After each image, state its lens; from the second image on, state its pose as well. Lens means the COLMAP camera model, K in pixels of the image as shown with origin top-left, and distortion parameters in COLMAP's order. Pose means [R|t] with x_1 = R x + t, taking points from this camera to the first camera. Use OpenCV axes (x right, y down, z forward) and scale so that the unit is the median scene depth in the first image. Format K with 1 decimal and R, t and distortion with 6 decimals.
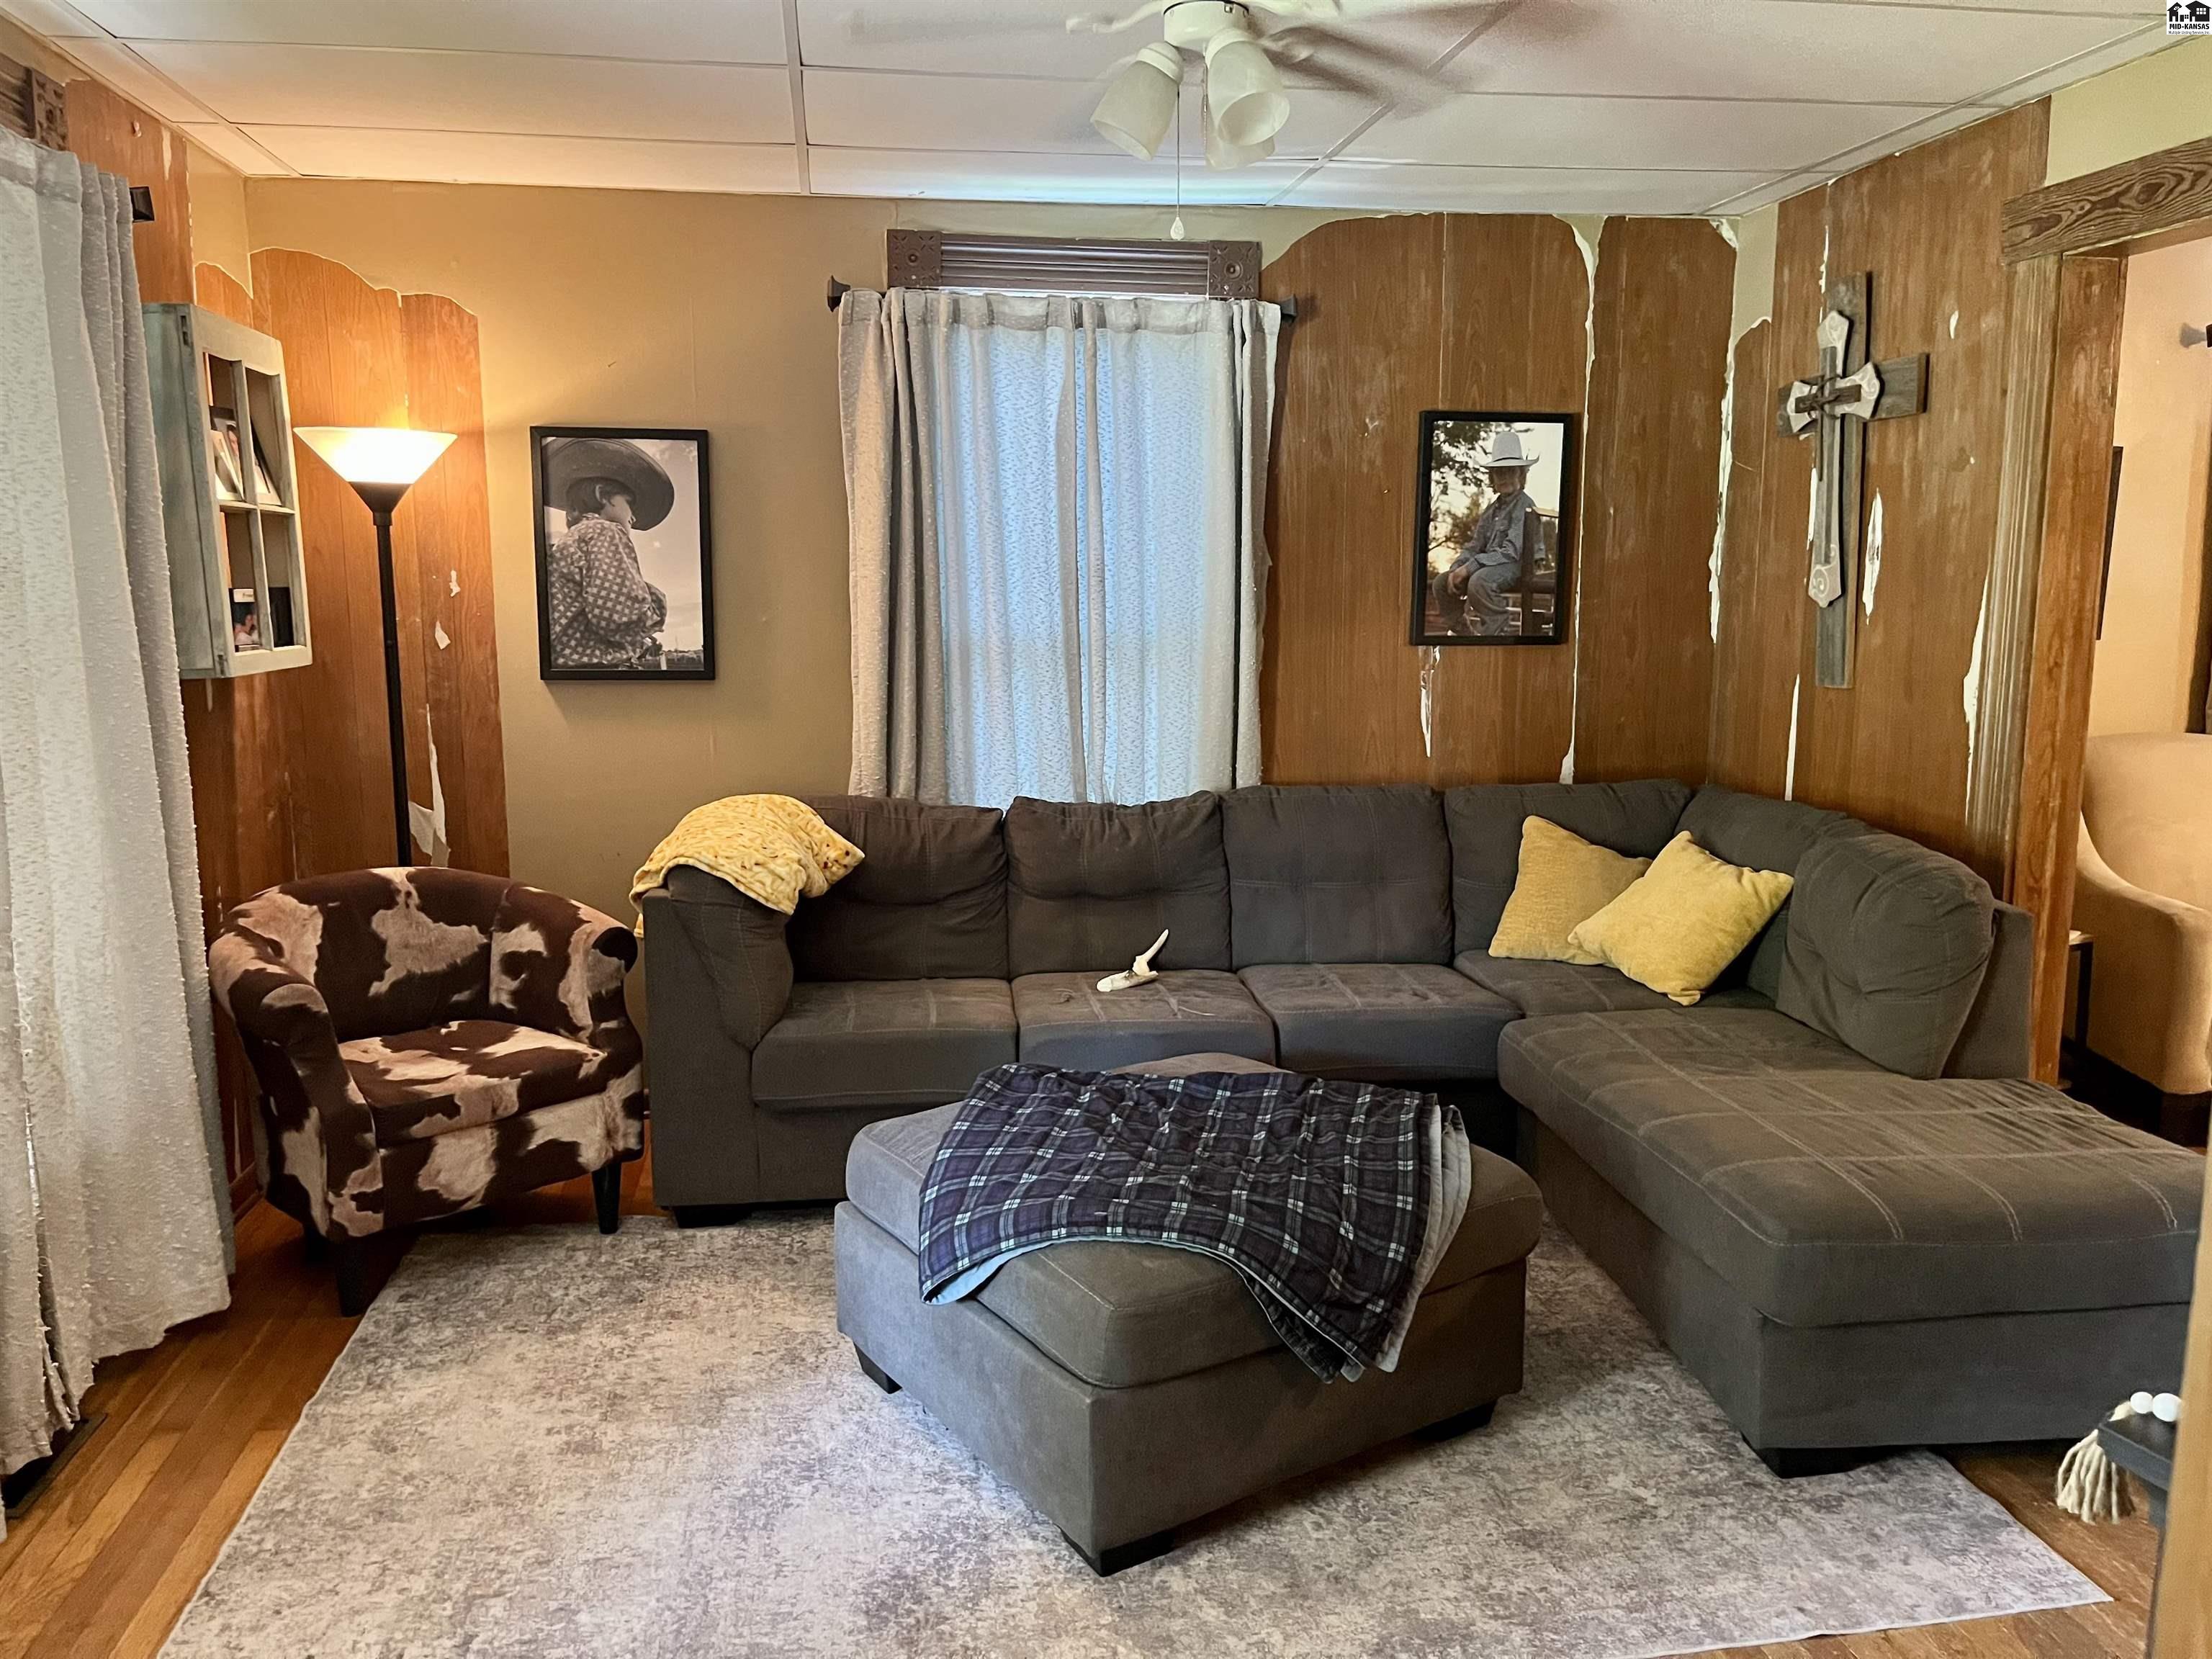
lens RADIAL K [[1678.7, 0, 1088.1], [0, 1678.7, 835.5], [0, 0, 1]] dist [0.062659, -0.082000]
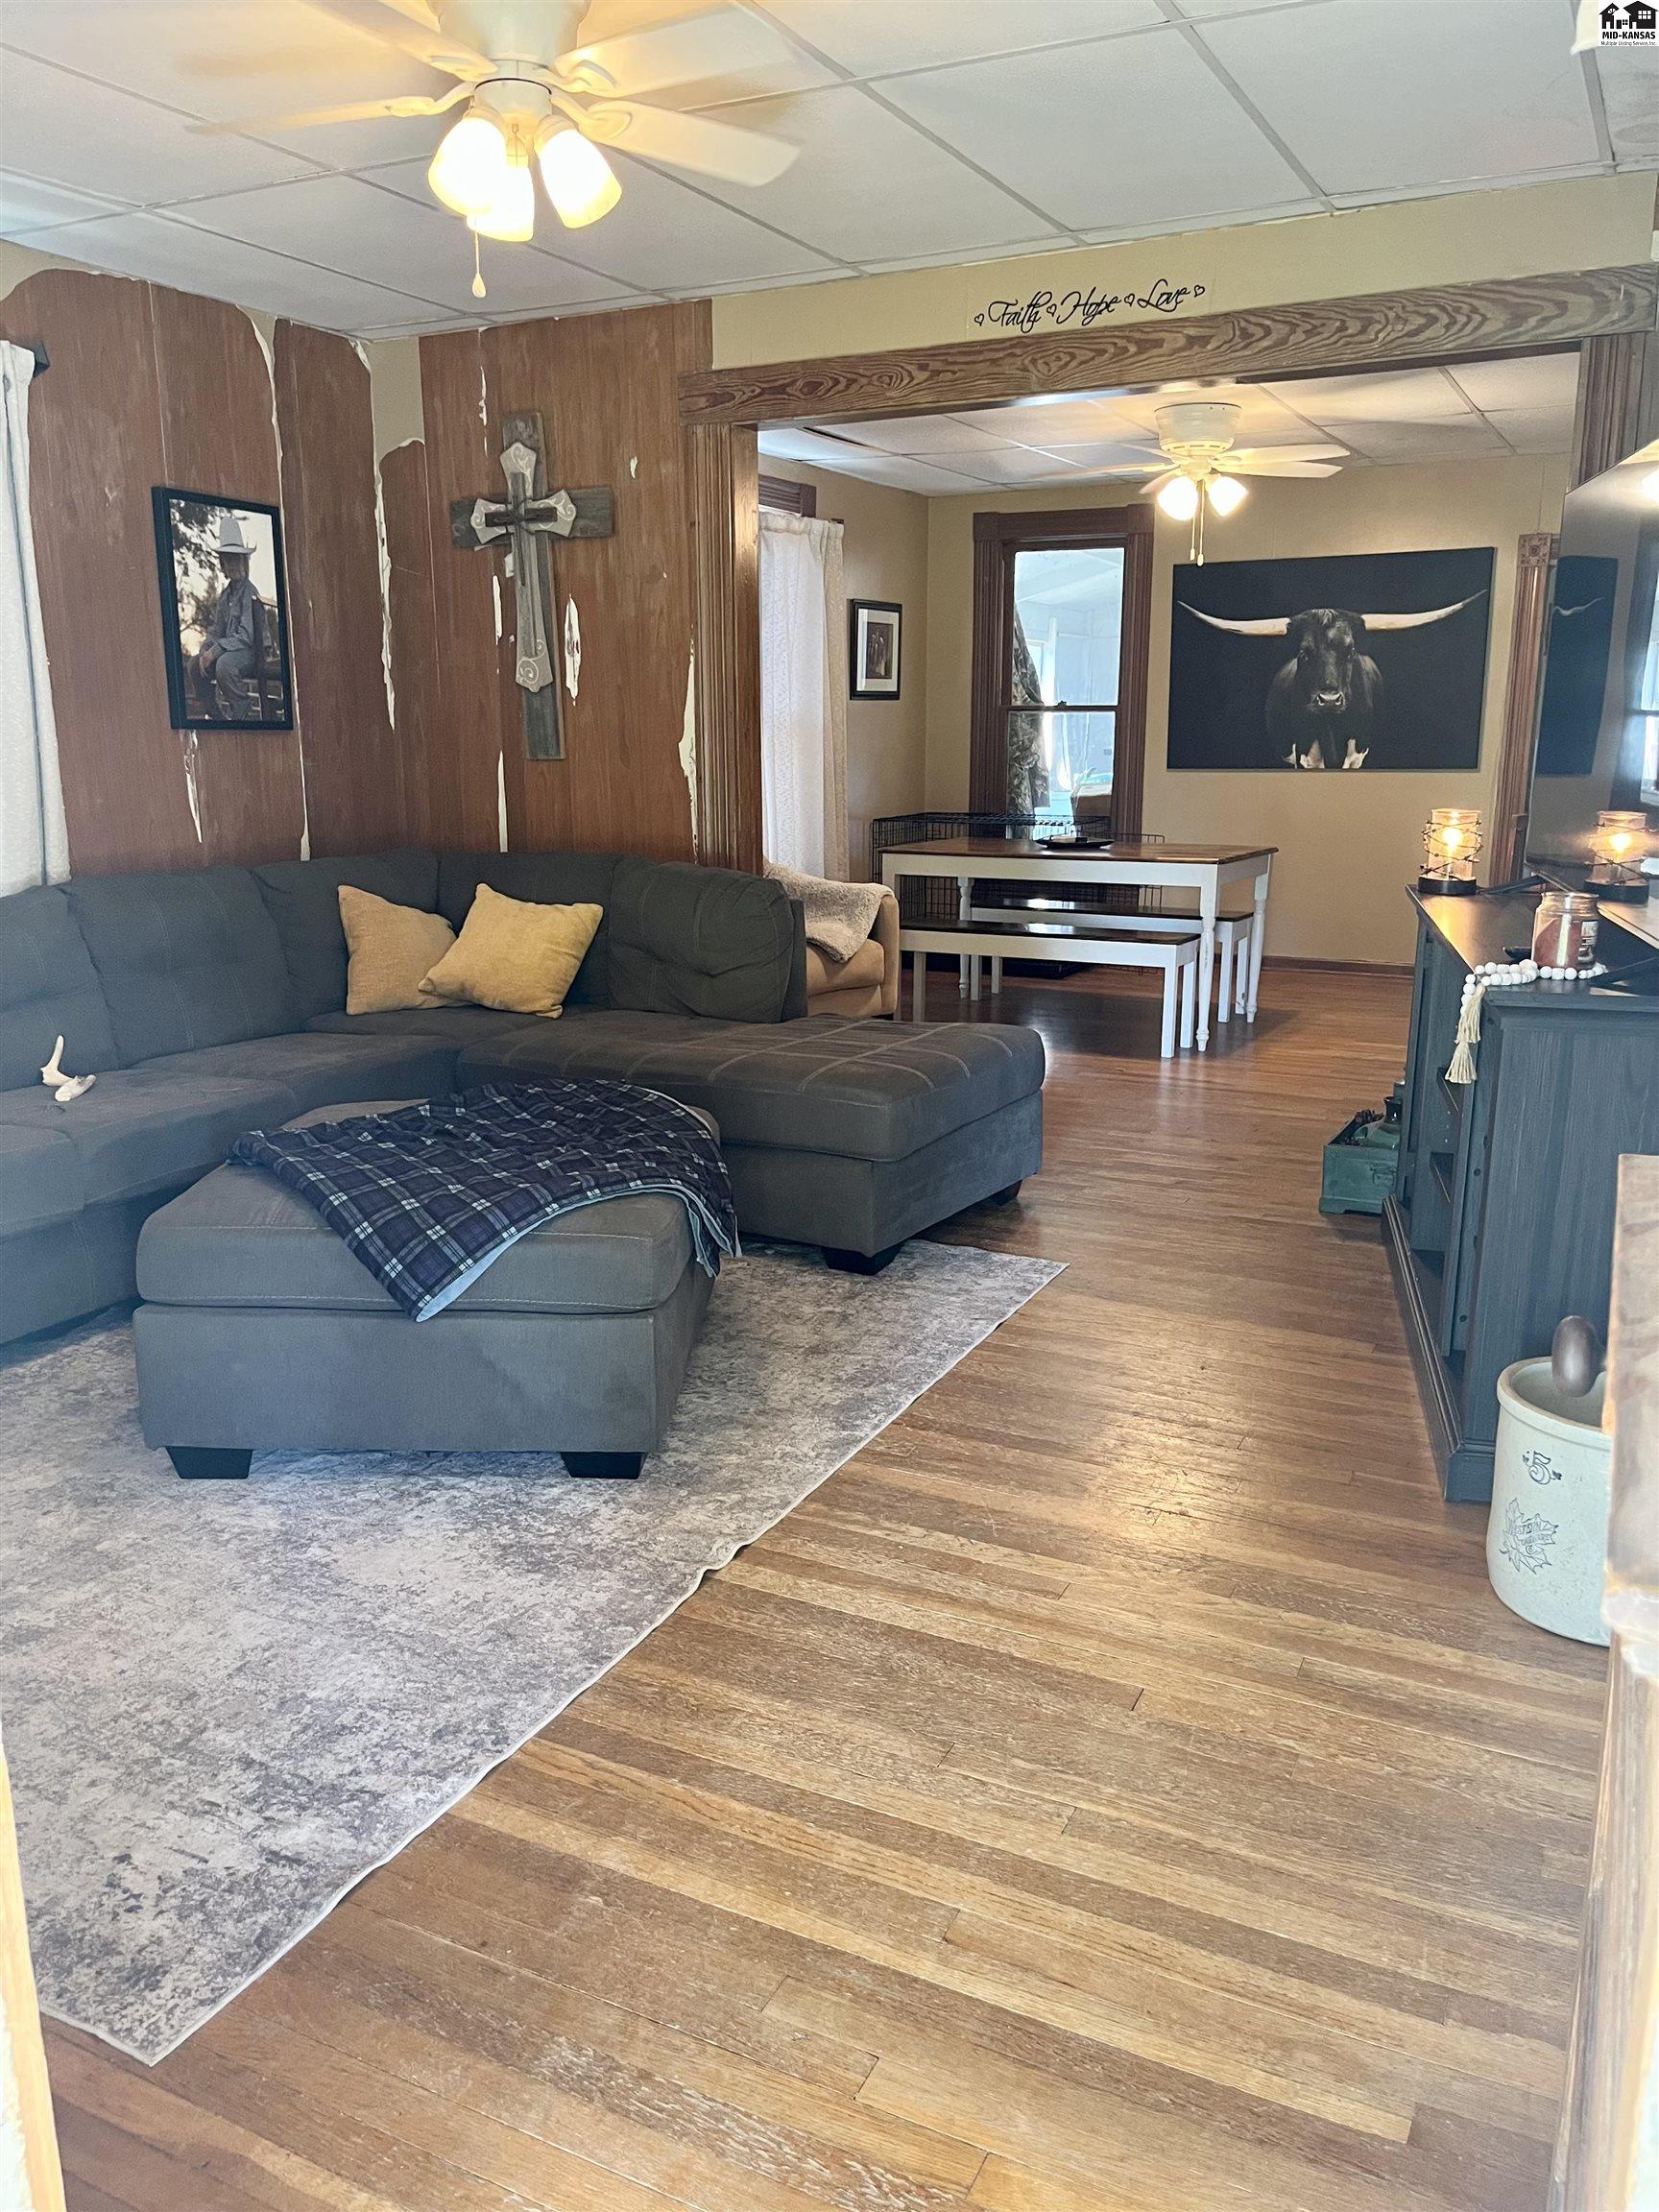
lens RADIAL K [[1696.4, 0, 829.5], [0, 1696.4, 1106.0], [0, 0, 1]] dist [0.039822, -0.007923]
pose [[0.573522, -0.180163, 0.799133, -0.474176], [0.128485, 0.983226, 0.129455, 0.027312], [-0.809051, 0.028432, 0.587050, 0.110067]]
